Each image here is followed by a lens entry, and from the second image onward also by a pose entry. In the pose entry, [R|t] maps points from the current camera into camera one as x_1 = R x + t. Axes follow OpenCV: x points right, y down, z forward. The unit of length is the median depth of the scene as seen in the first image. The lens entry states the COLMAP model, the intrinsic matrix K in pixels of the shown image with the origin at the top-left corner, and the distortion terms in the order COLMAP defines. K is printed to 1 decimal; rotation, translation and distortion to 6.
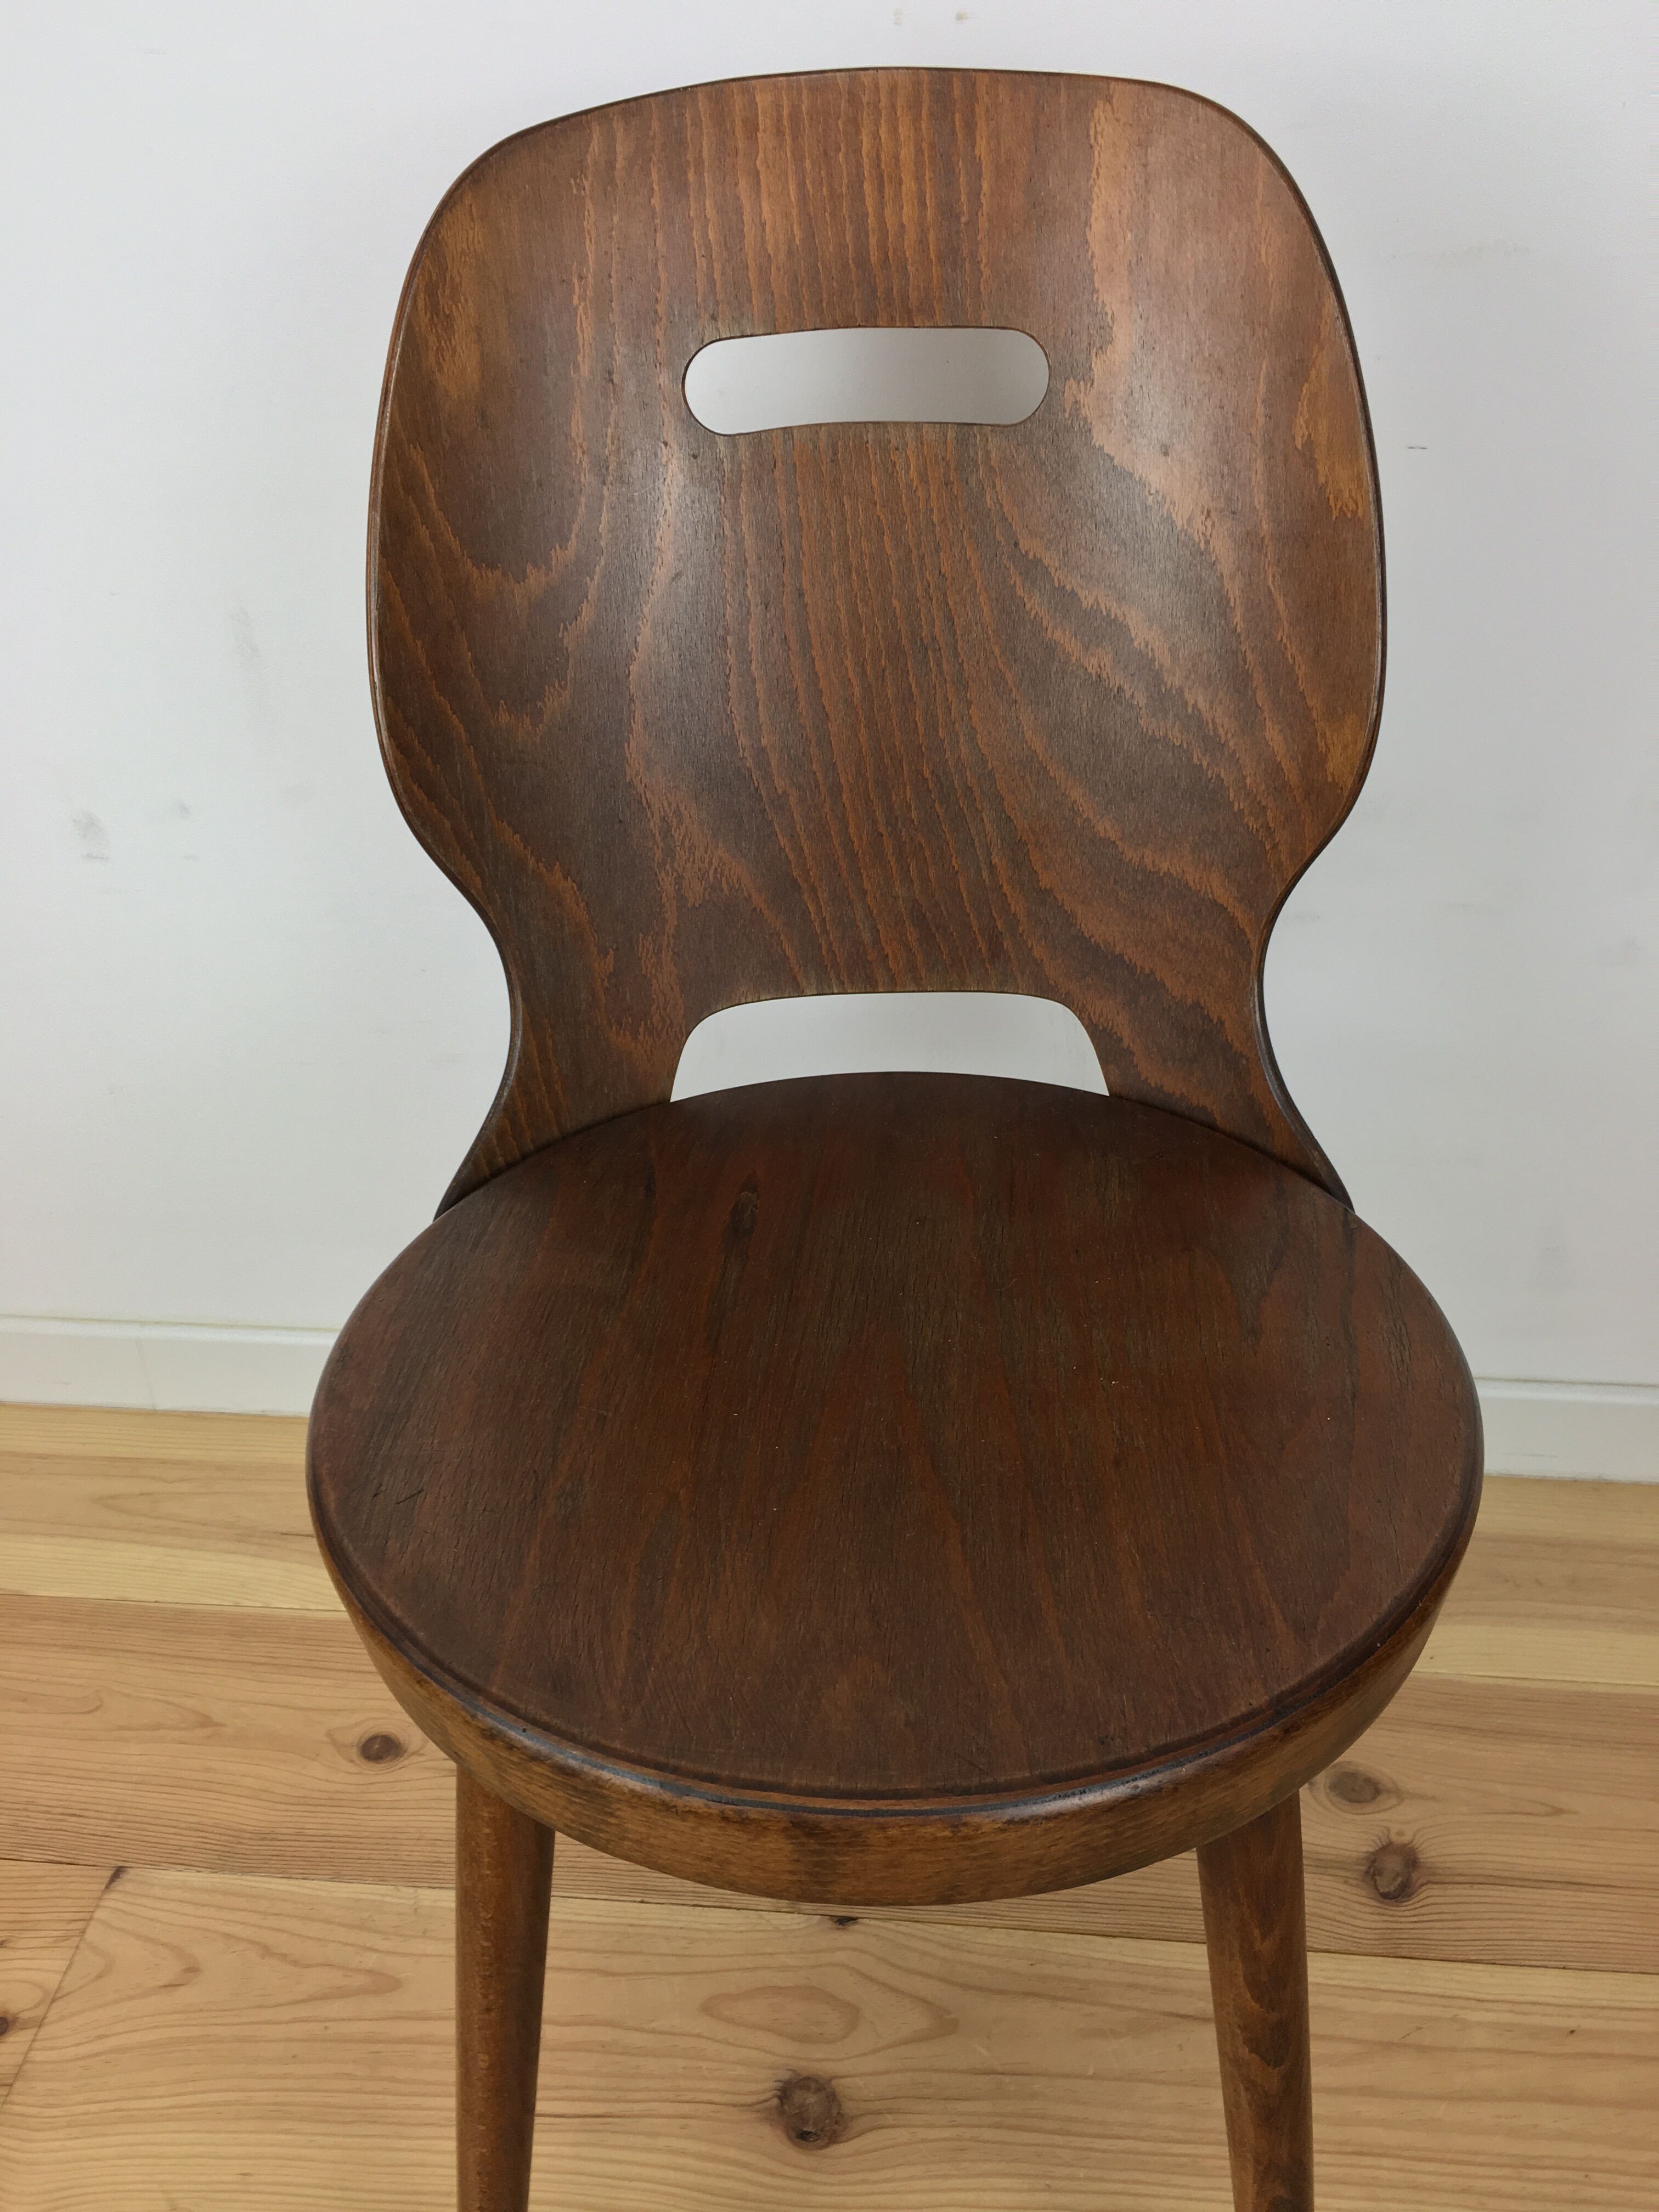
lens RADIAL K [[1913.3, 0, 829.5], [0, 1913.3, 1106.0], [0, 0, 1]] dist [0.081026, -0.131056]
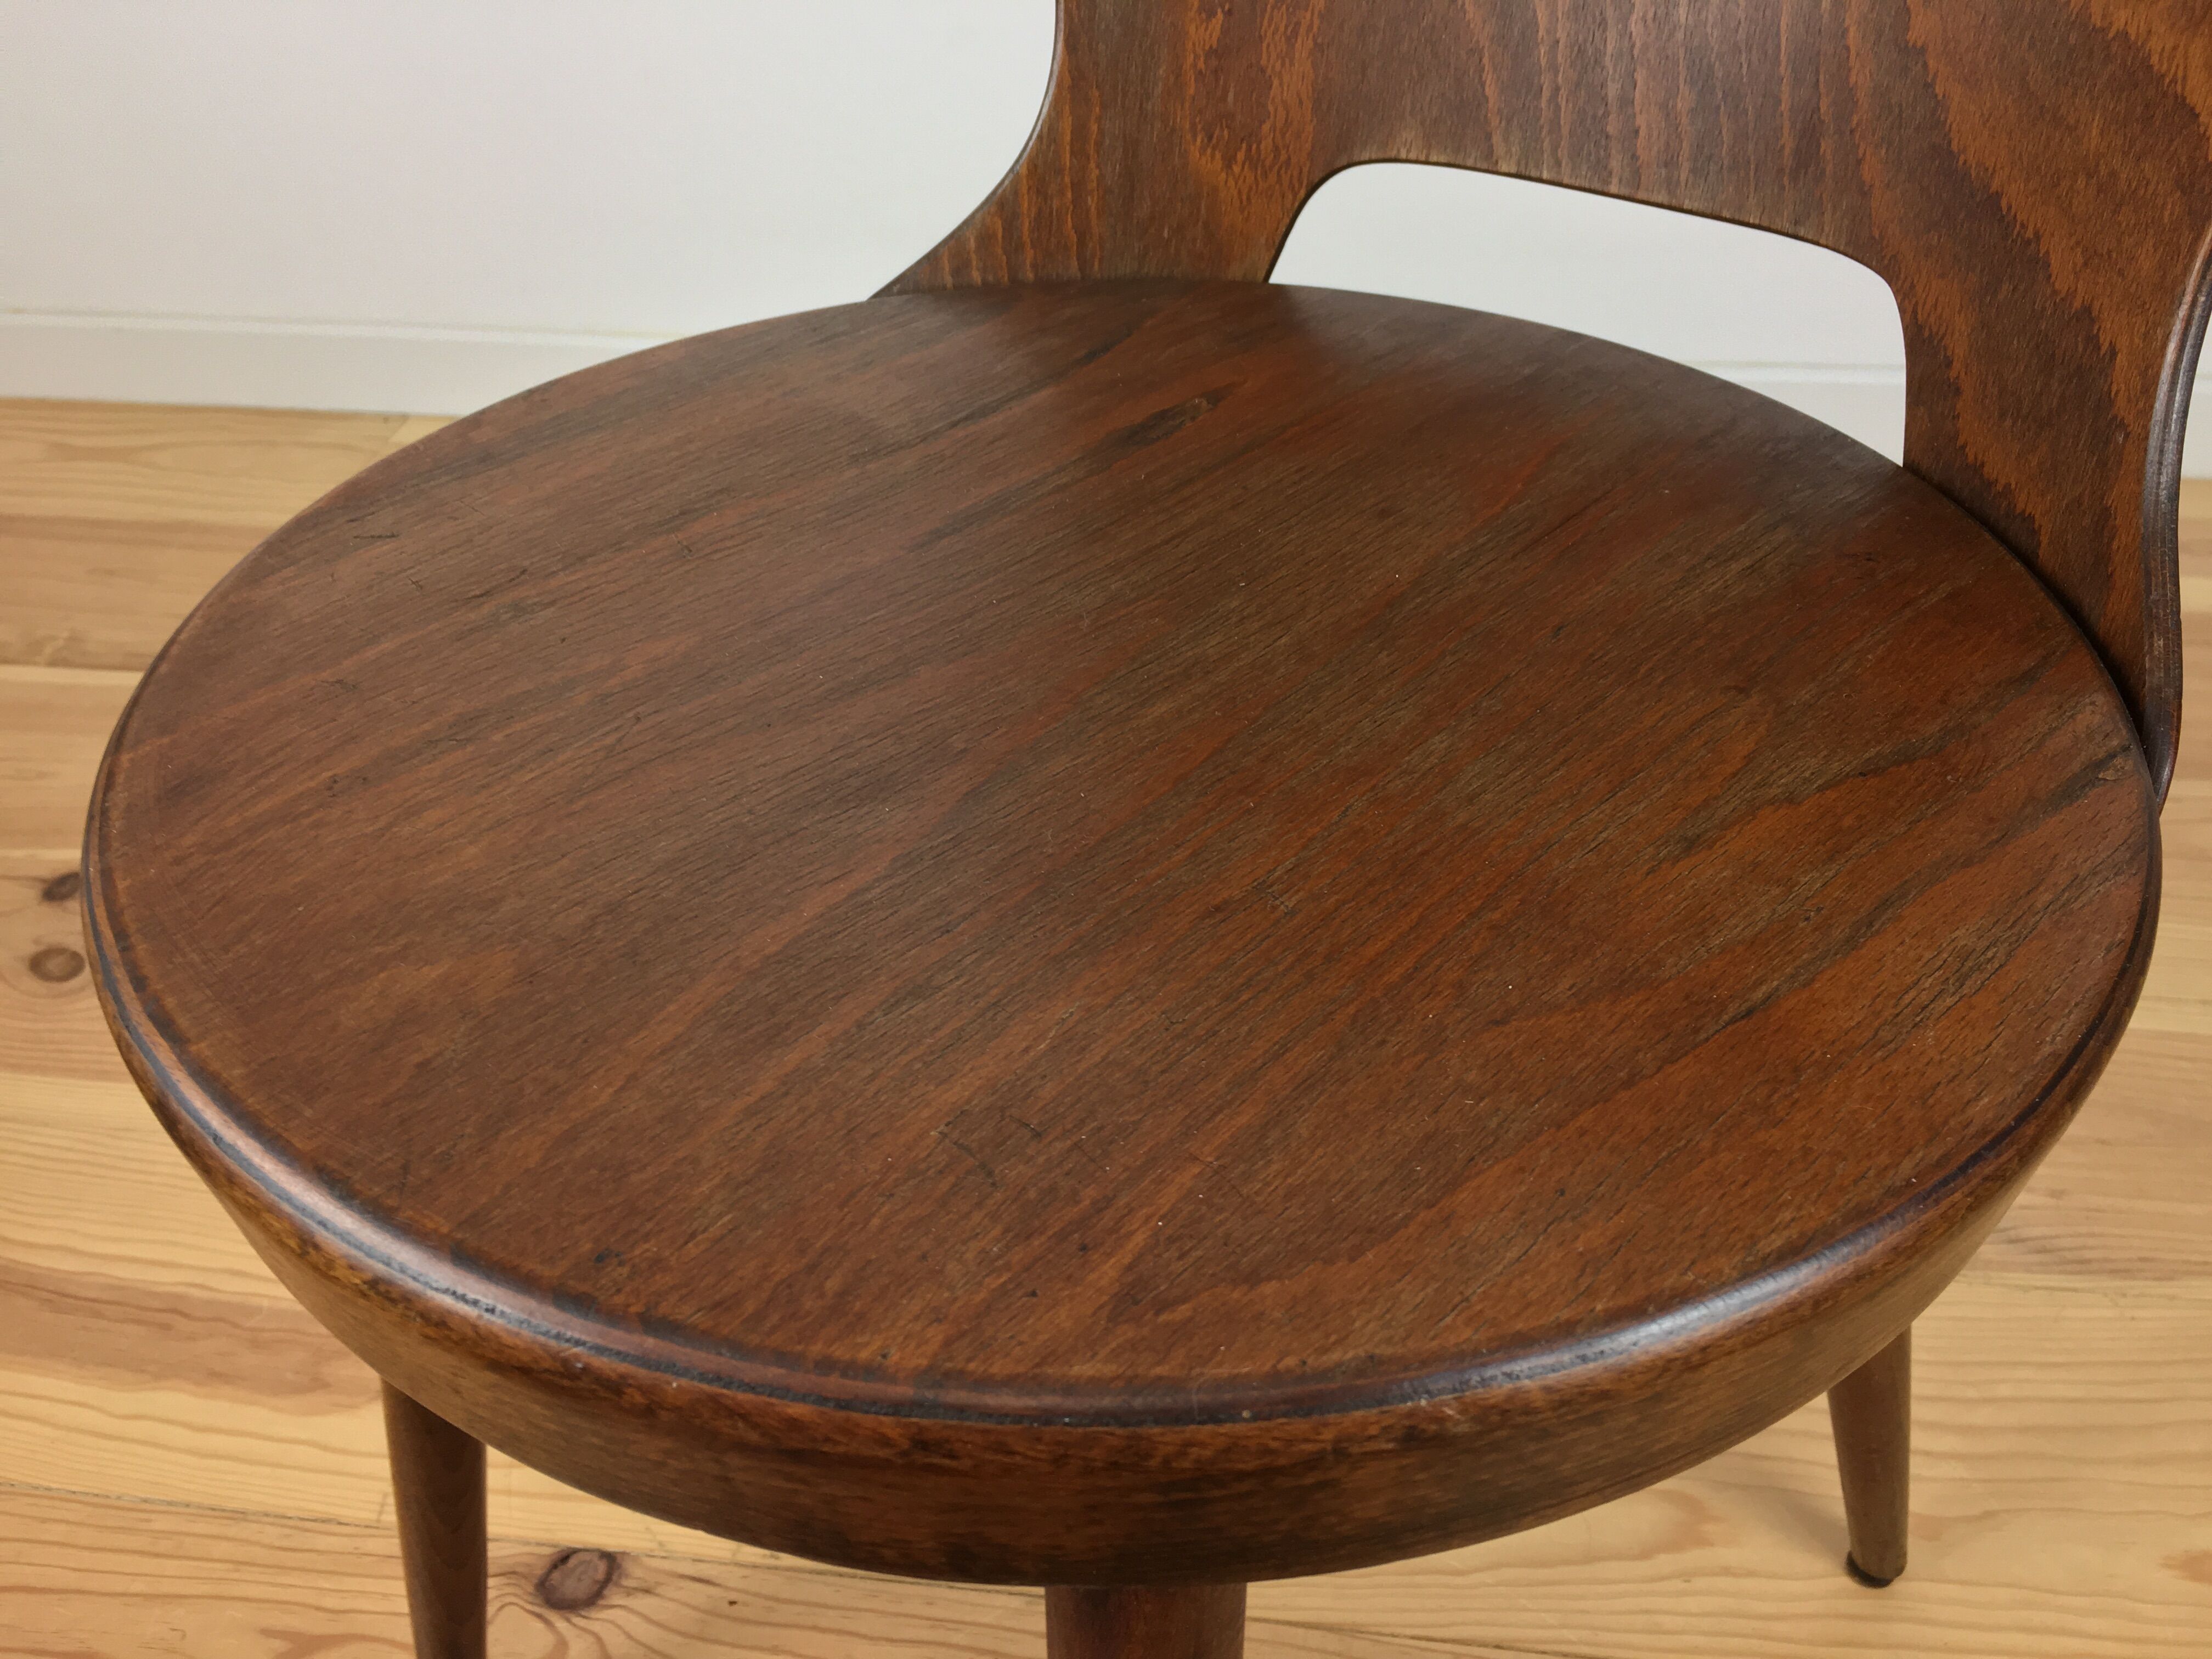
lens RADIAL K [[1913.3, 0, 1106.0], [0, 1913.3, 829.5], [0, 0, 1]] dist [0.081026, -0.131056]
pose [[0.776779, 0.390264, -0.494276, 0.297330], [-0.325790, 0.920684, 0.214948, 0.048204], [0.538958, -0.005937, 0.842312, 0.423388]]
